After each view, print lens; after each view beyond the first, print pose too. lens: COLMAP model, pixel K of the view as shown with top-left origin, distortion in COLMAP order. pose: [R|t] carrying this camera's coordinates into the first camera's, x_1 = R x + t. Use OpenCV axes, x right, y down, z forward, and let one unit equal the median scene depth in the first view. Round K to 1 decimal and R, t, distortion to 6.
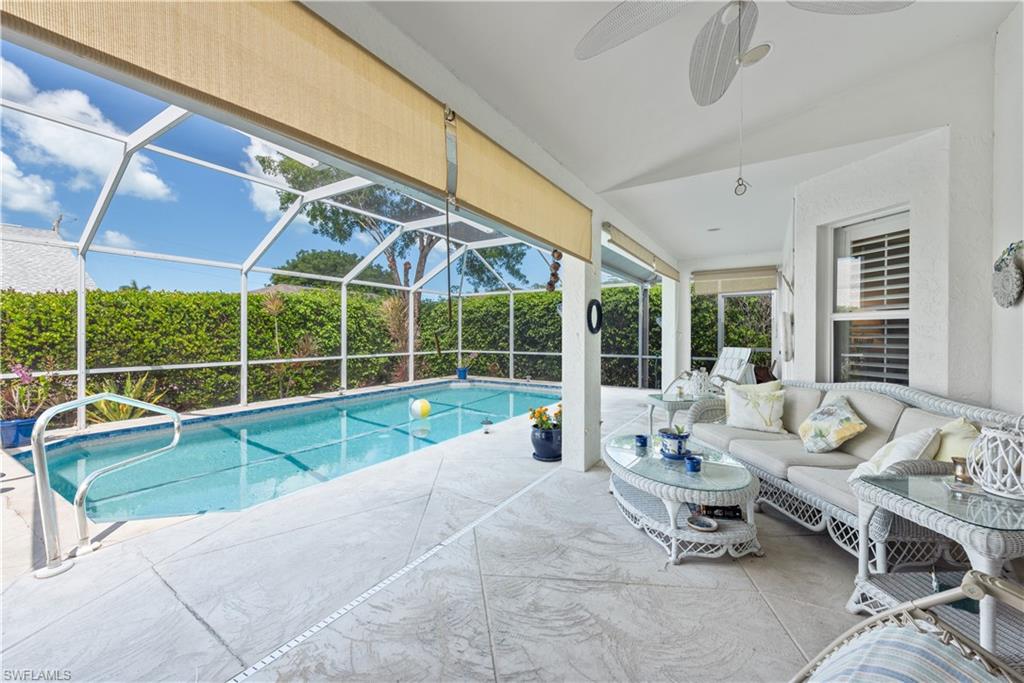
lens RADIAL K [[401.5, 0, 510.6], [0, 401.5, 337.2], [0, 0, 1]] dist [0.001482, 0.000004]
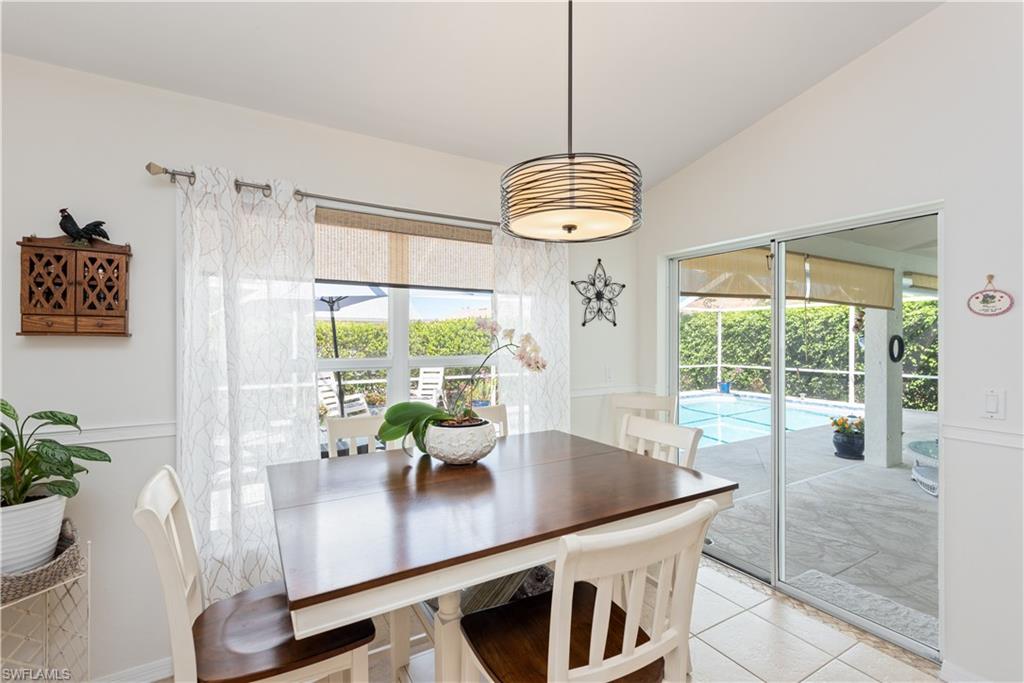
lens RADIAL K [[454.5, 0, 505.7], [0, 454.5, 340.7], [0, 0, 1]] dist [-0.001362, -0.000374]
pose [[0.883839, 0.001312, -0.467789, -0.072752], [-0.003696, 0.999984, -0.004179, -0.022941], [0.467776, 0.005422, 0.883830, -0.292093]]
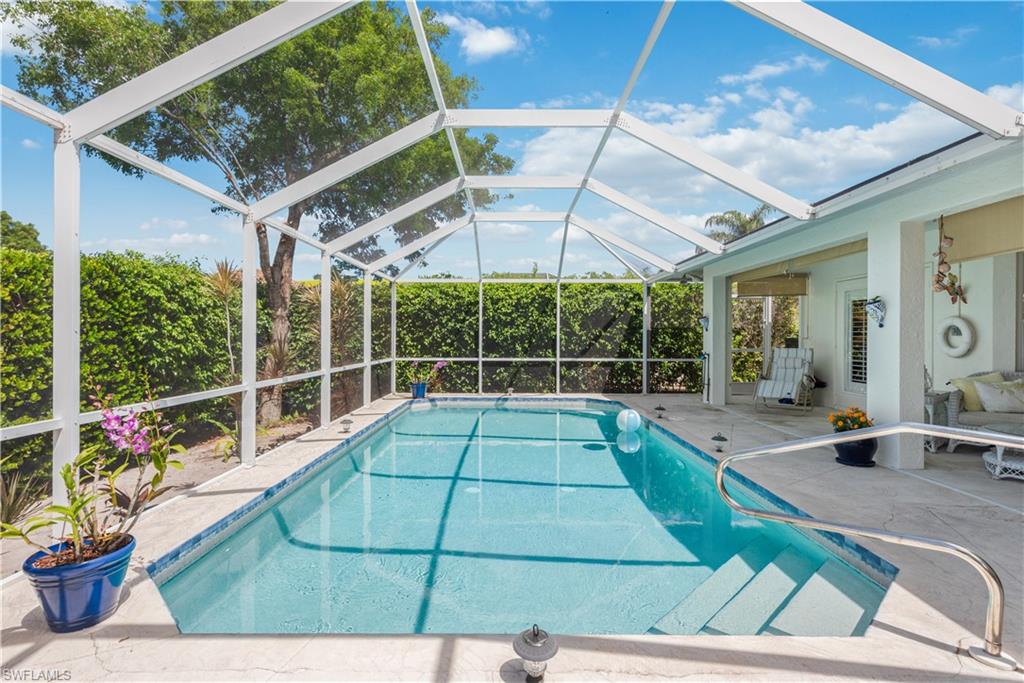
lens RADIAL K [[501.9, 0, 511.5], [0, 501.9, 337.7], [0, 0, 1]] dist [0.000302, 0.000007]
pose [[0.849710, -0.000733, 0.527249, -0.454454], [0.002934, 0.999990, -0.003338, 0.000025], [-0.527241, 0.004383, 0.849704, 0.150830]]
